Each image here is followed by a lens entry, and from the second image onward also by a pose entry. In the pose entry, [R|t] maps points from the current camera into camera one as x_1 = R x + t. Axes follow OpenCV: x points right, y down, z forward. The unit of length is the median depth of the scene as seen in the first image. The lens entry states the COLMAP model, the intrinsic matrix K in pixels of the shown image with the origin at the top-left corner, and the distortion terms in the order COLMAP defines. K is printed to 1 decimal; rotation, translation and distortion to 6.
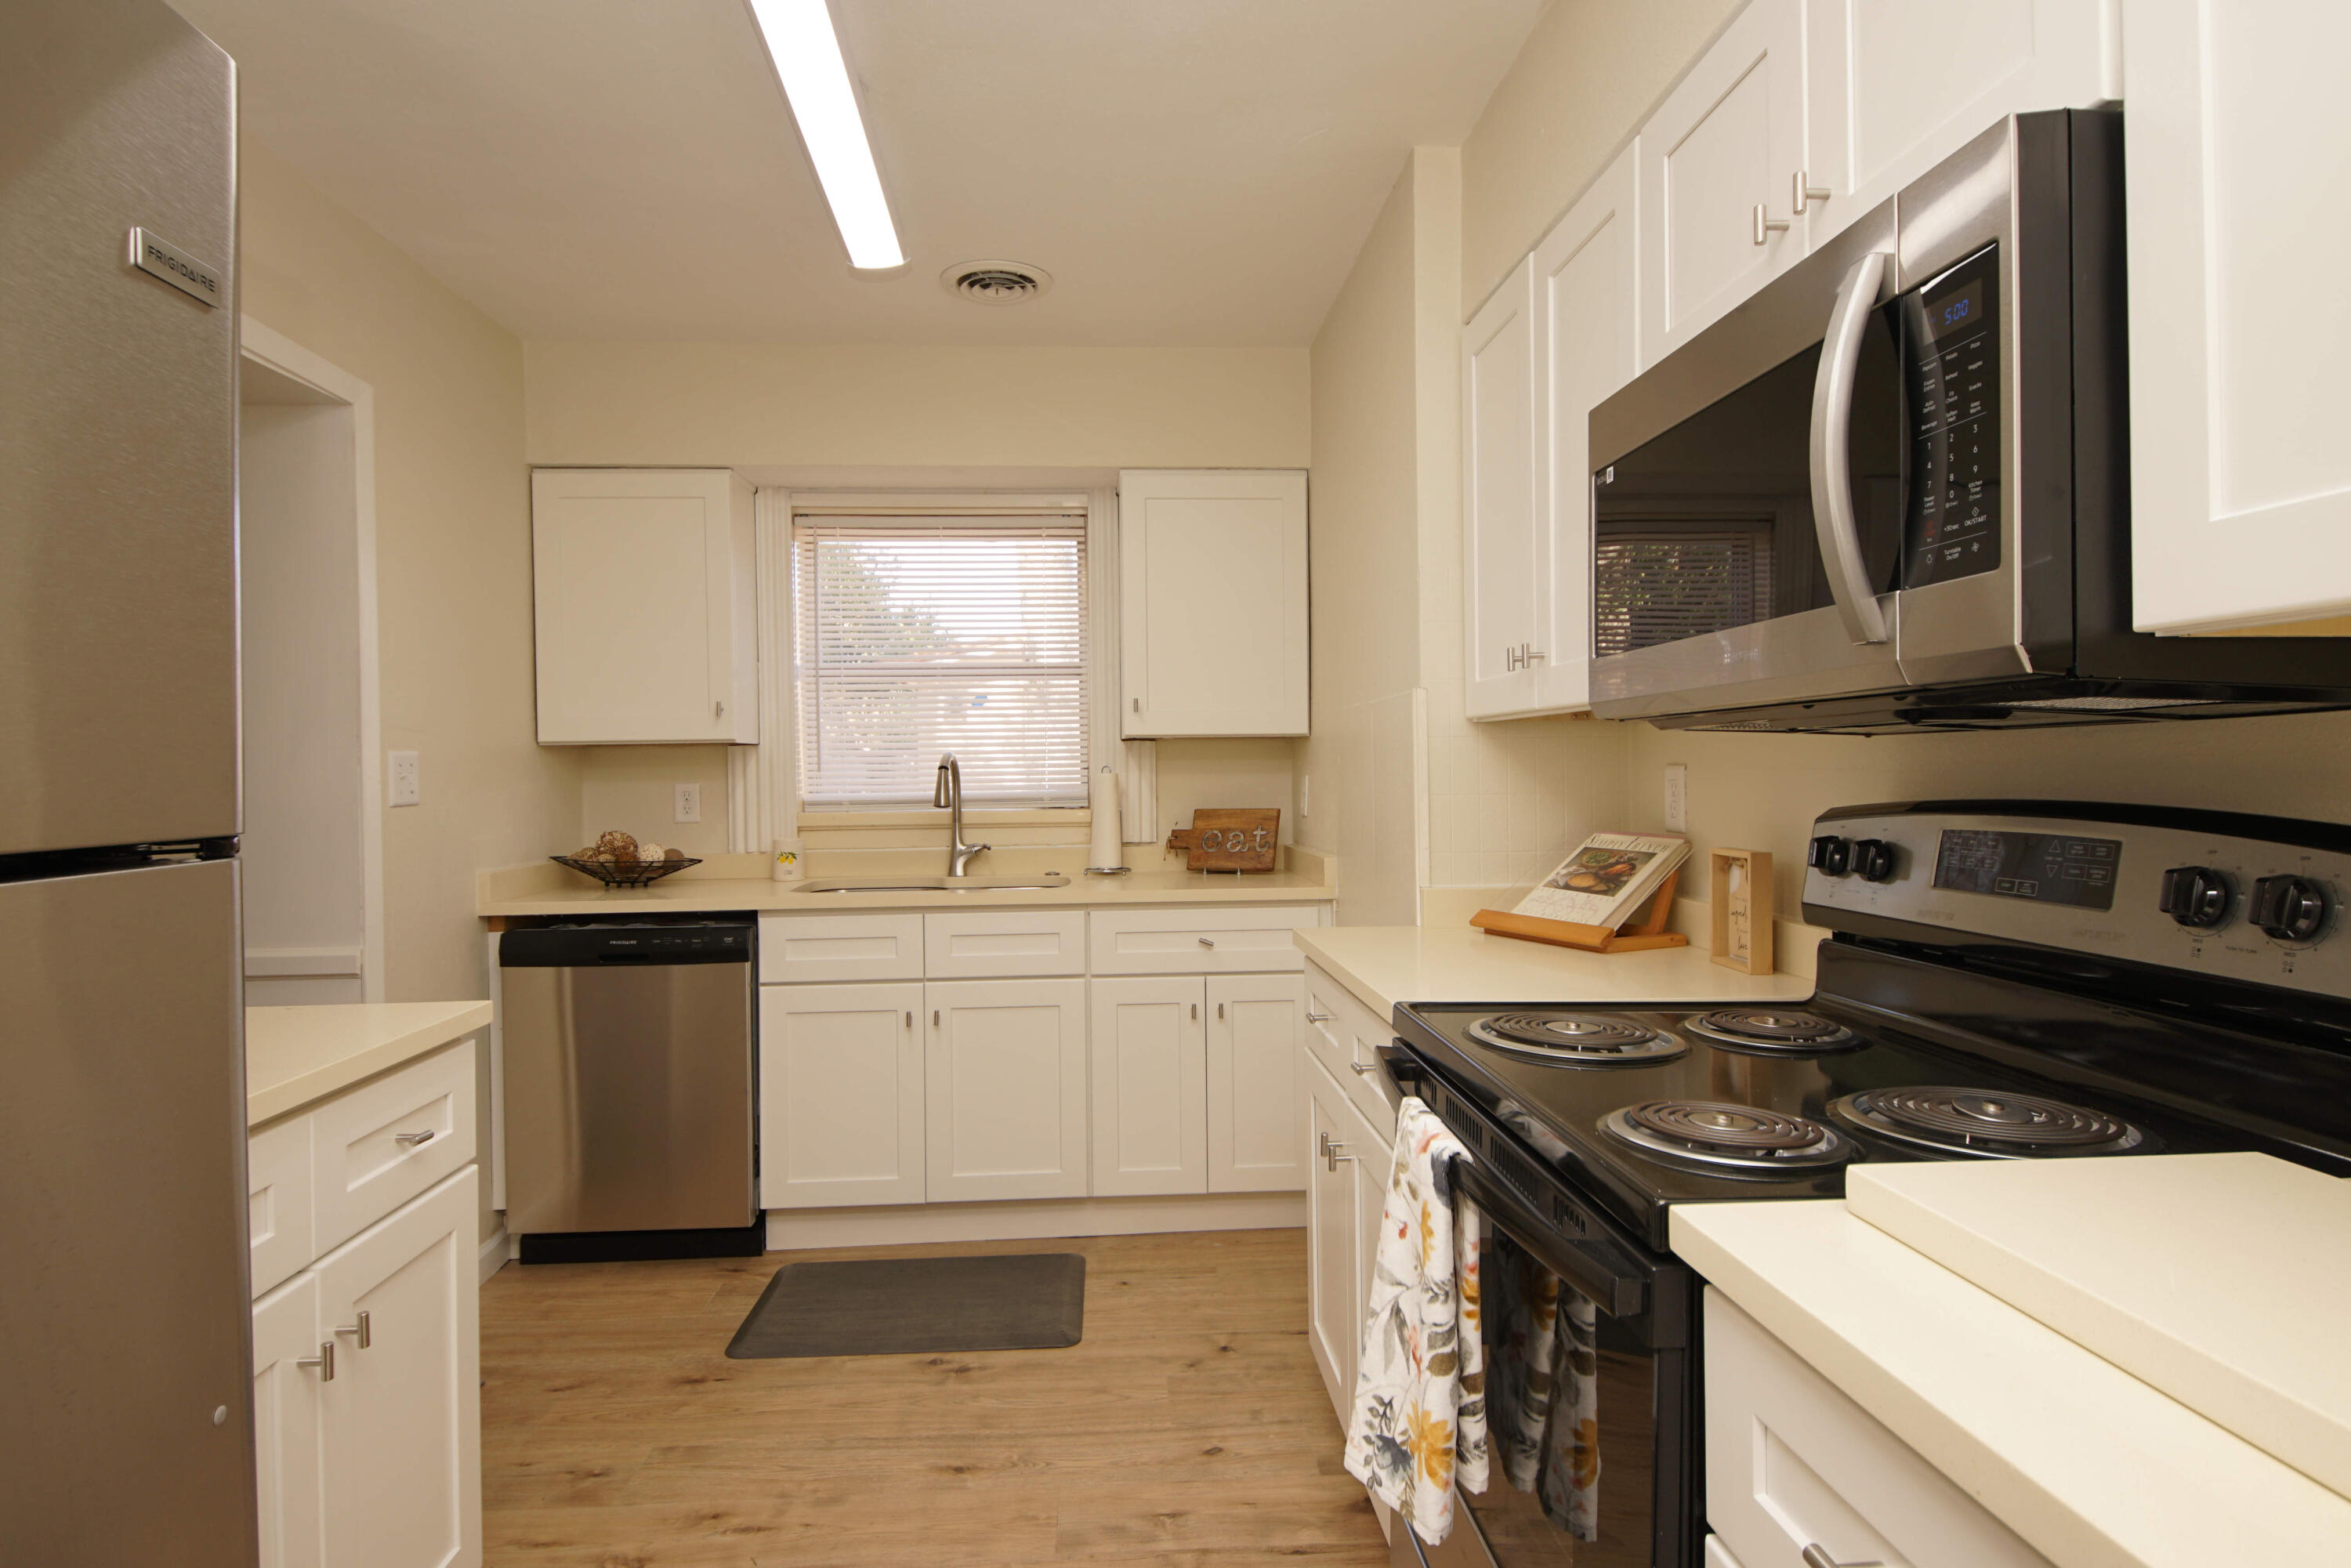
lens RADIAL K [[1284.3, 0, 1158.0], [0, 1284.3, 770.7], [0, 0, 1]] dist [0.038571, -0.032011]
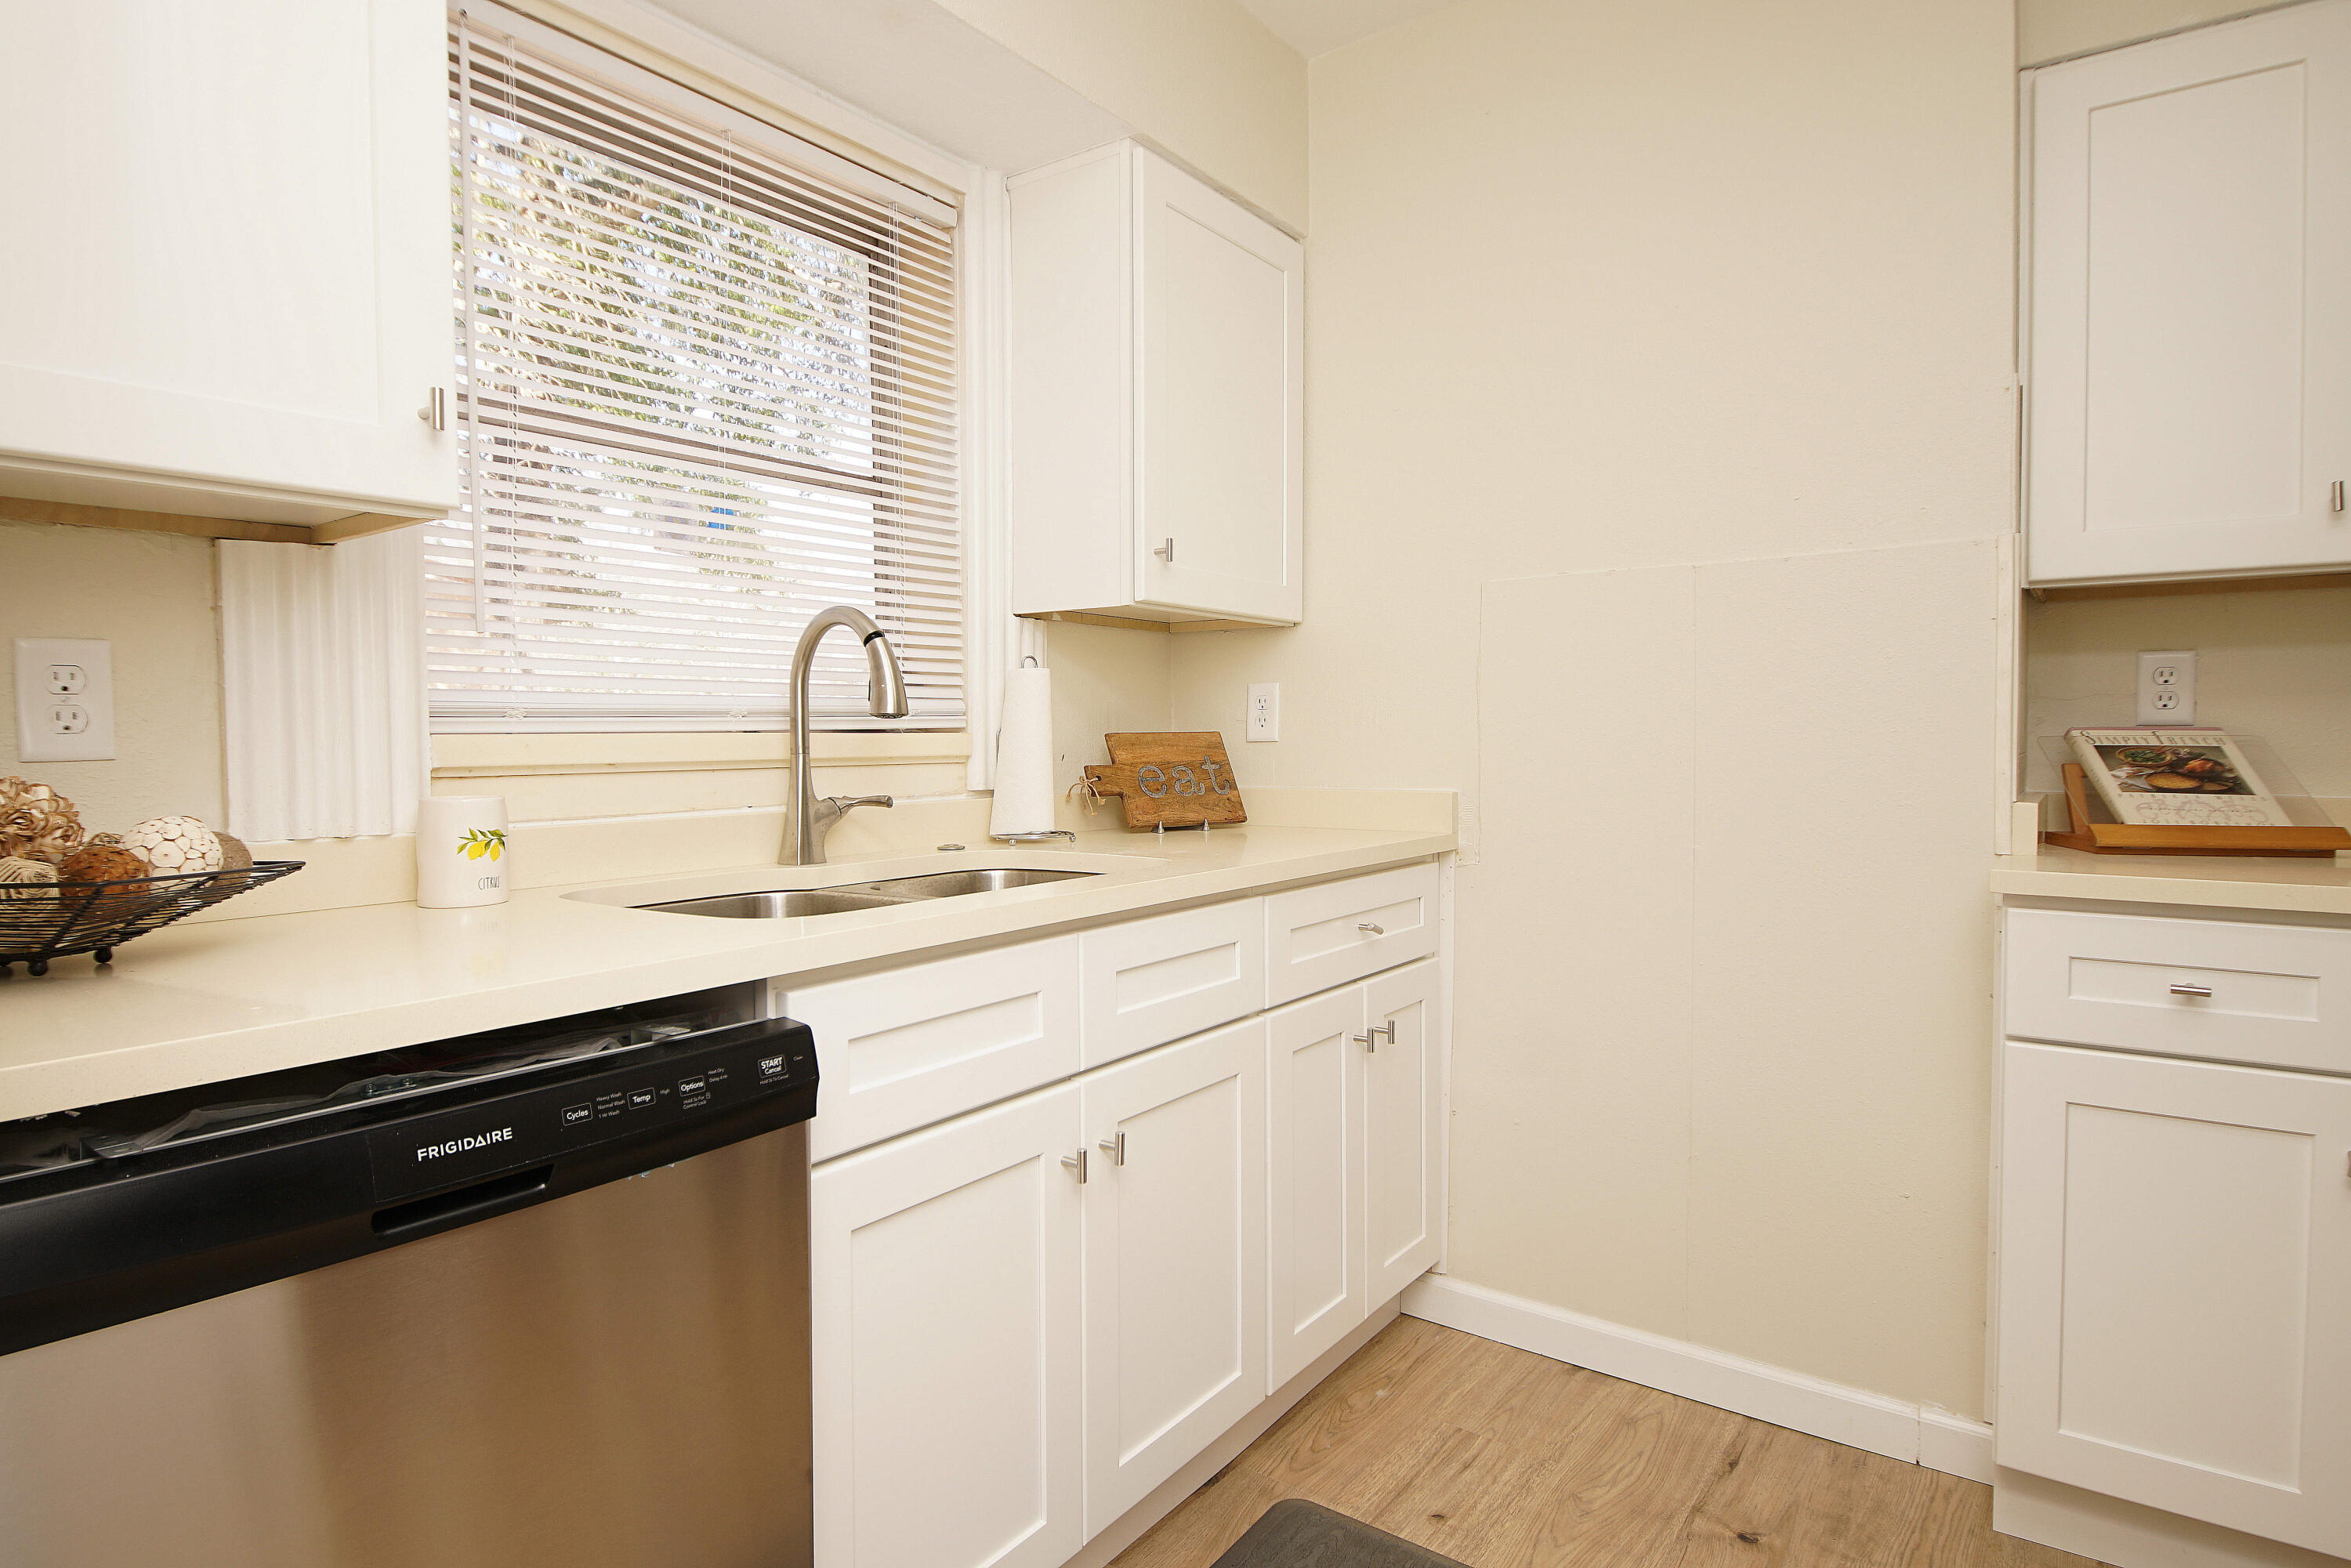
lens RADIAL K [[1284.3, 0, 1158.0], [0, 1284.3, 770.7], [0, 0, 1]] dist [0.038571, -0.032011]
pose [[0.639460, -0.015279, 0.768672, -0.474145], [0.001087, 0.999819, 0.018969, 0.039301], [-0.768824, -0.011295, 0.639361, 0.616779]]
